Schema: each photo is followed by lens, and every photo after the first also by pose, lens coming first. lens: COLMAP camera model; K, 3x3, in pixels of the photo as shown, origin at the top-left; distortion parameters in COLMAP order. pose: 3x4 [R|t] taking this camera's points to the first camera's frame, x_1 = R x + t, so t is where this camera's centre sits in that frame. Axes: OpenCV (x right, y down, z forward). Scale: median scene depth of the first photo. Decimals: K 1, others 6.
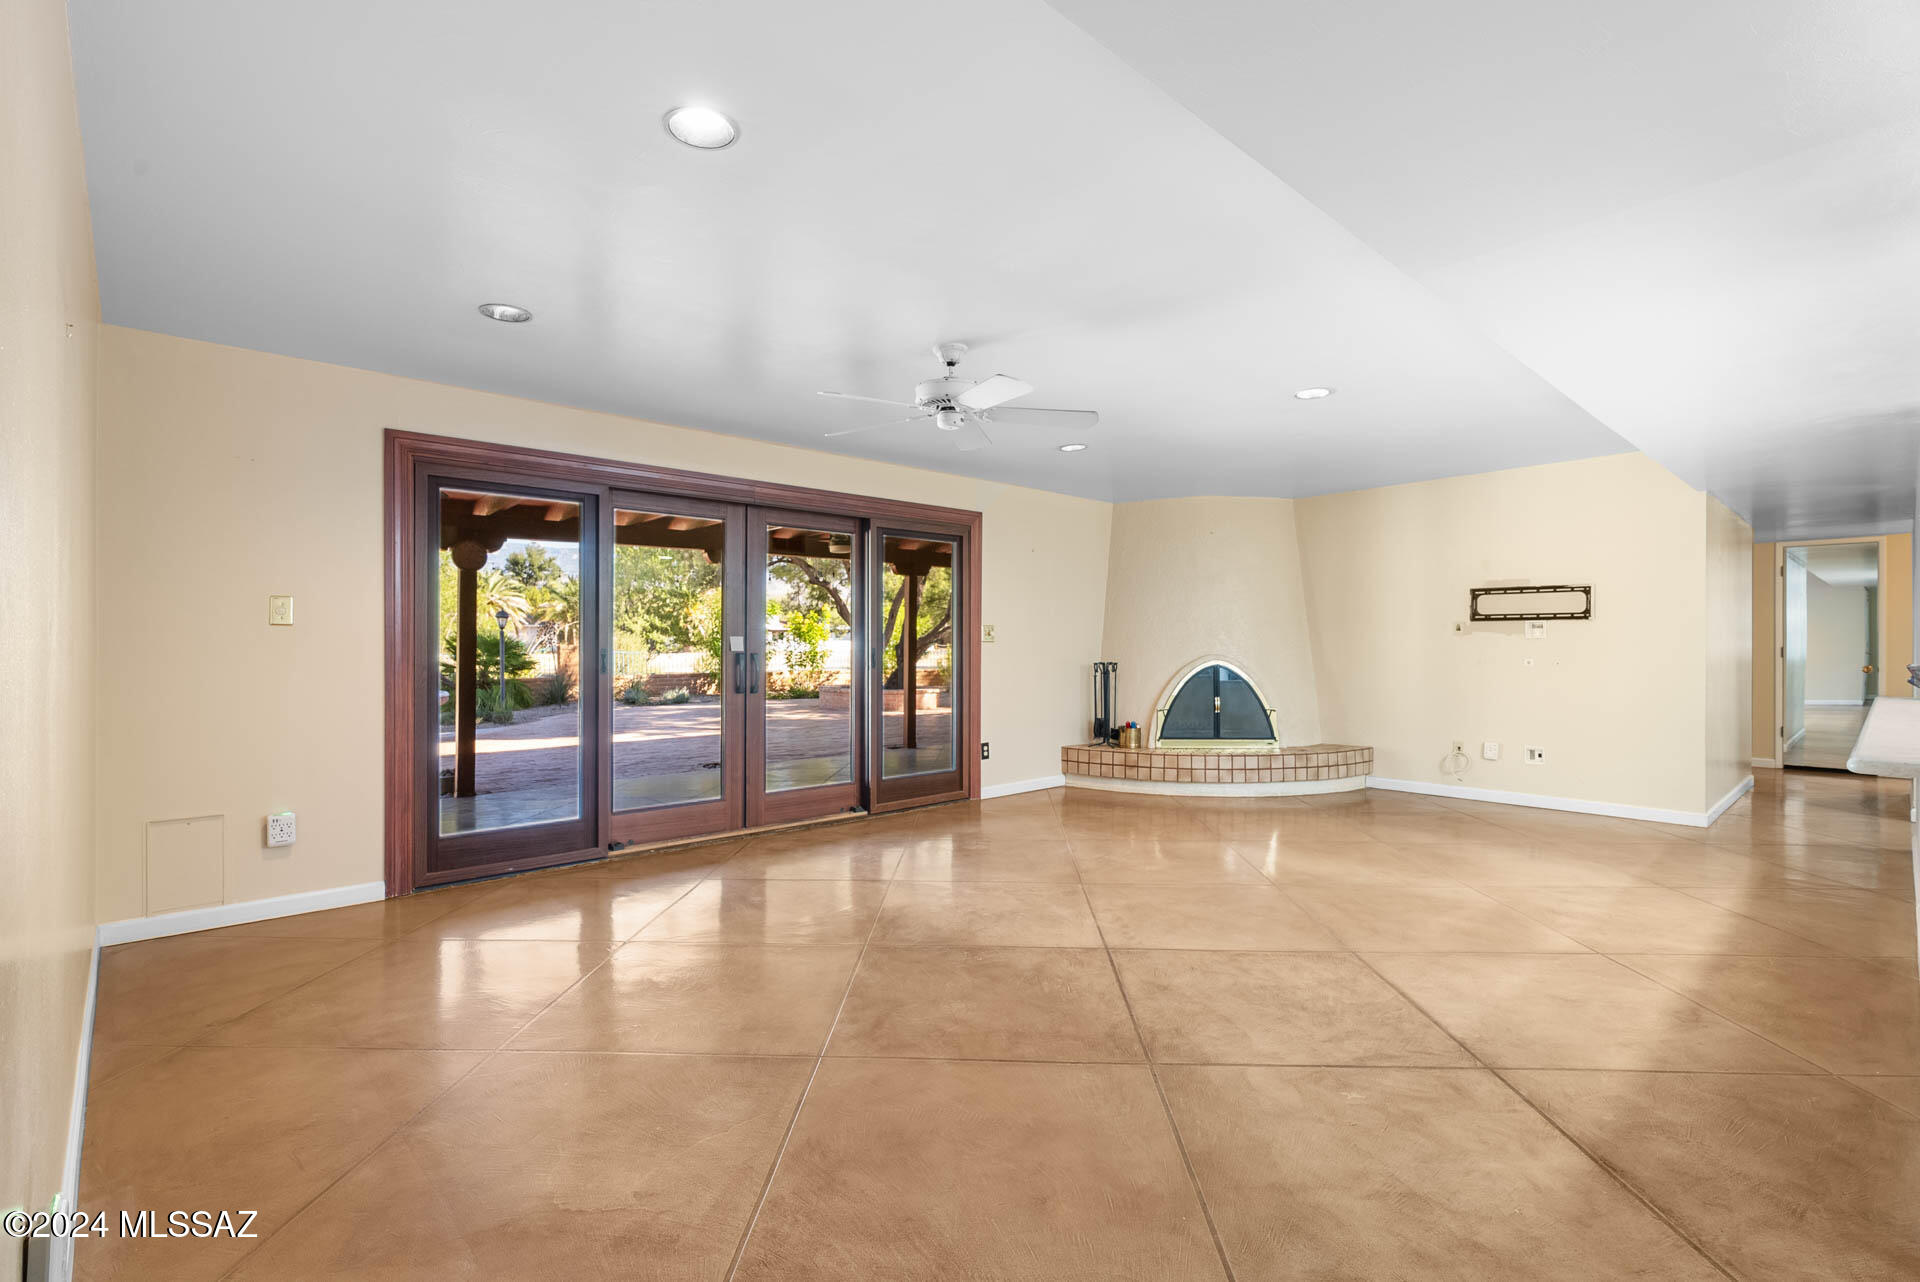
lens RADIAL K [[876.0, 0, 965.5], [0, 876.0, 658.2], [0, 0, 1]] dist [-0.008224, 0.003425]
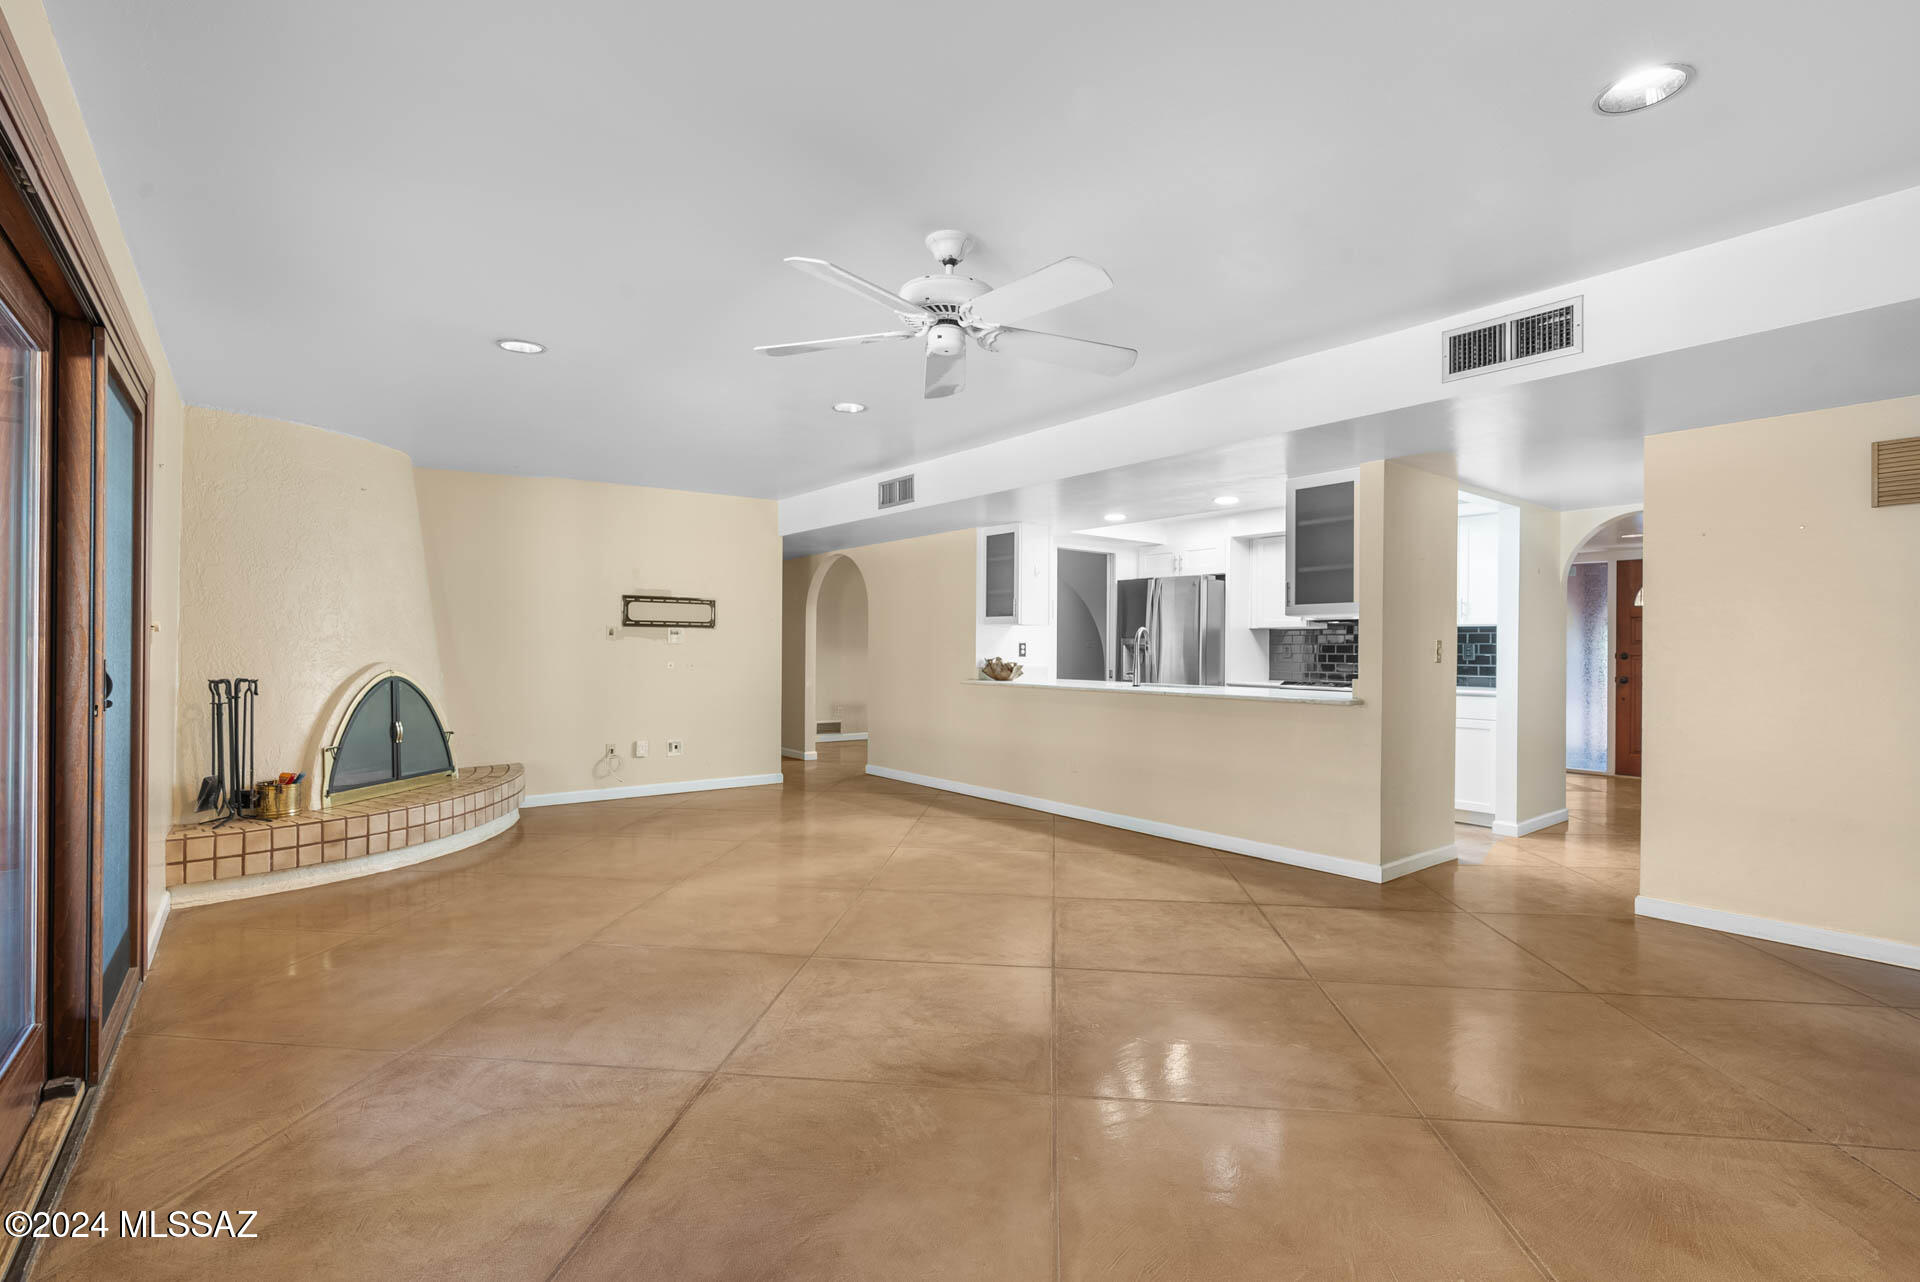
lens RADIAL K [[876.0, 0, 945.5], [0, 876.0, 644.4], [0, 0, 1]] dist [-0.008224, 0.003425]
pose [[0.091820, 0.007640, 0.995746, -0.444461], [0.012186, 0.999887, -0.008796, -0.007699], [-0.995701, 0.012942, 0.091717, 0.566657]]
